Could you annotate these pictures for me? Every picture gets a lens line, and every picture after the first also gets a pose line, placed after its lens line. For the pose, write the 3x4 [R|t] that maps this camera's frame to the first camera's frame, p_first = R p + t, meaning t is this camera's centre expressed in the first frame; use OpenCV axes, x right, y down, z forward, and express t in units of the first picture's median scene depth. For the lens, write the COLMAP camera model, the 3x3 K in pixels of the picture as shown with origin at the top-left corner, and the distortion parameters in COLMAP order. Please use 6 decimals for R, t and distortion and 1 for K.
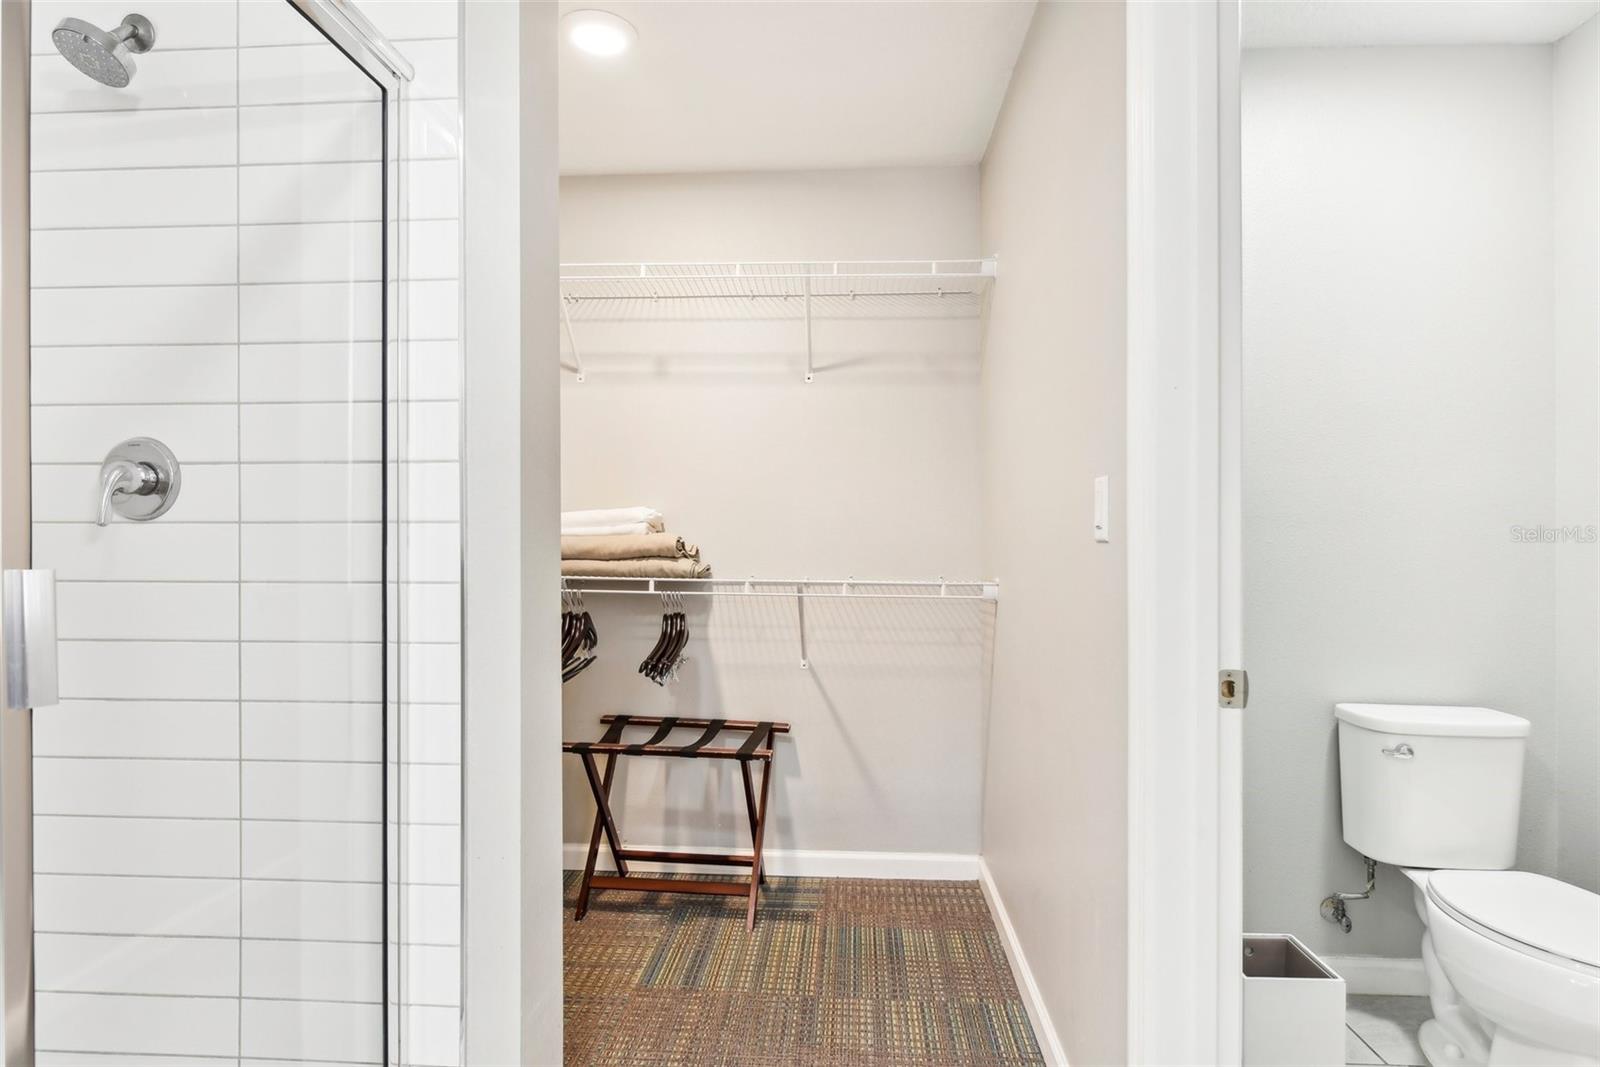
lens RADIAL K [[798.4, 0, 809.7], [0, 798.4, 541.2], [0, 0, 1]] dist [-0.006438, -0.001466]
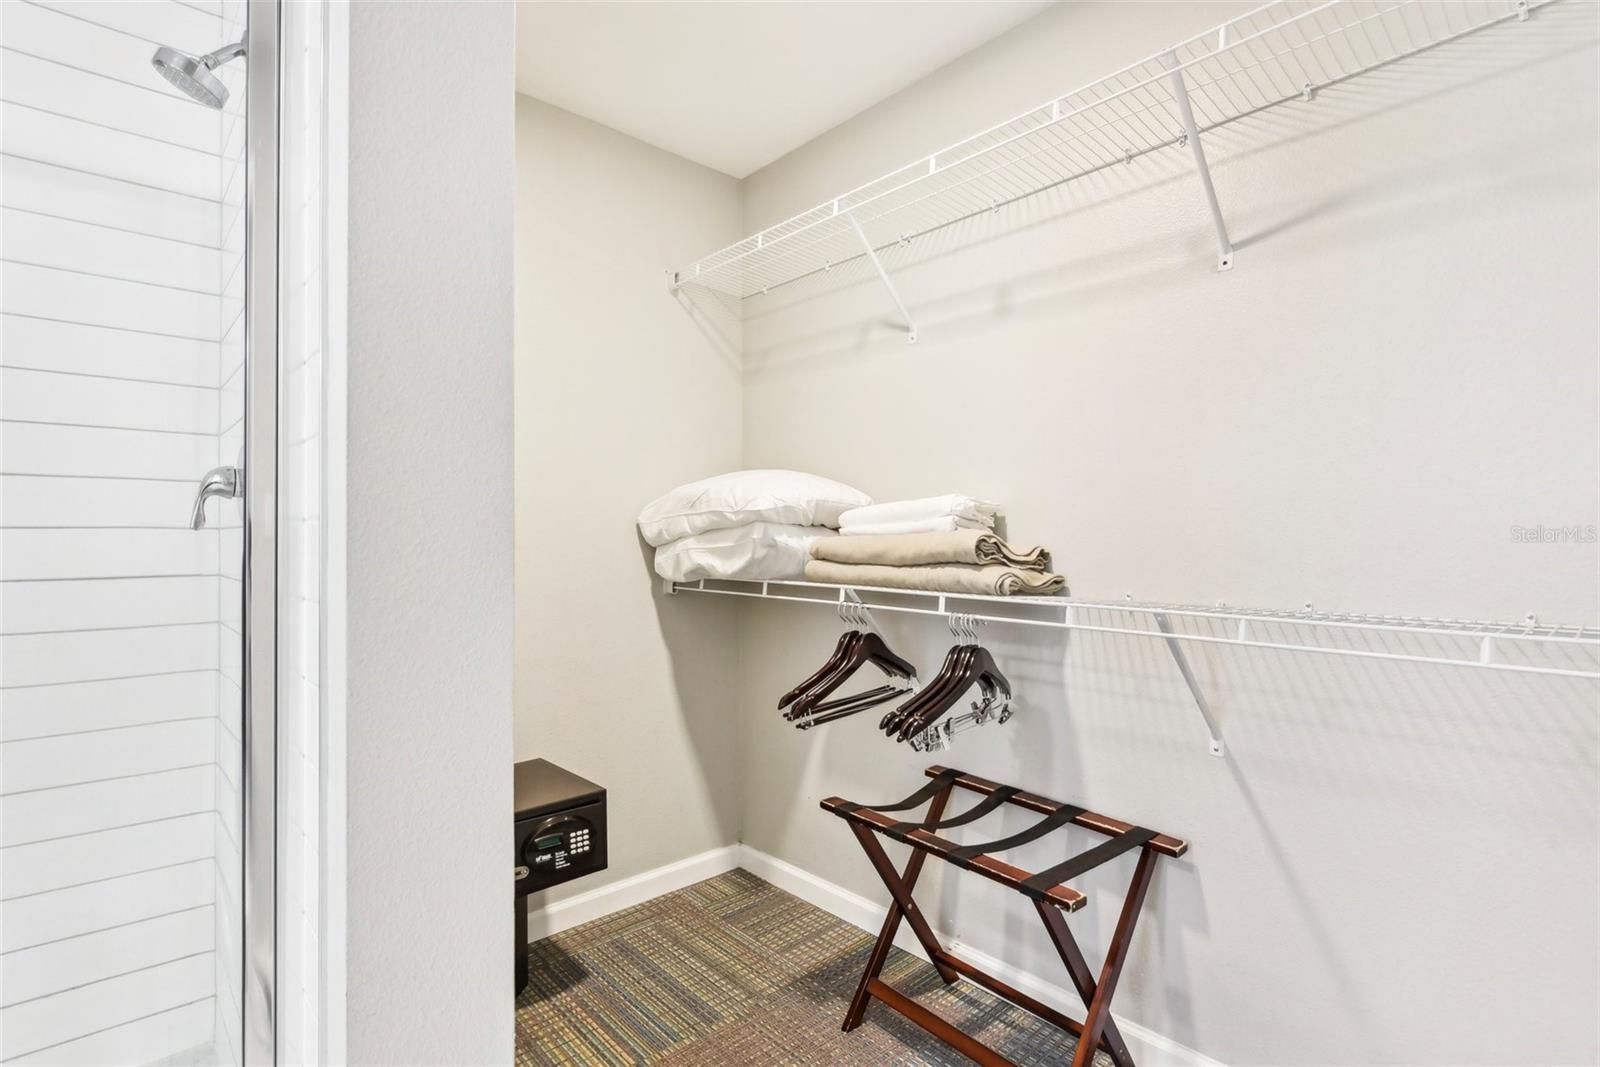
lens RADIAL K [[776.0, 0, 783.7], [0, 776.0, 542.4], [0, 0, 1]] dist [-0.001536, -0.002103]
pose [[0.713376, -0.001849, -0.700779, 0.170260], [0.005478, 0.999981, 0.002937, -0.001892], [0.700760, -0.005934, 0.713373, 0.370201]]
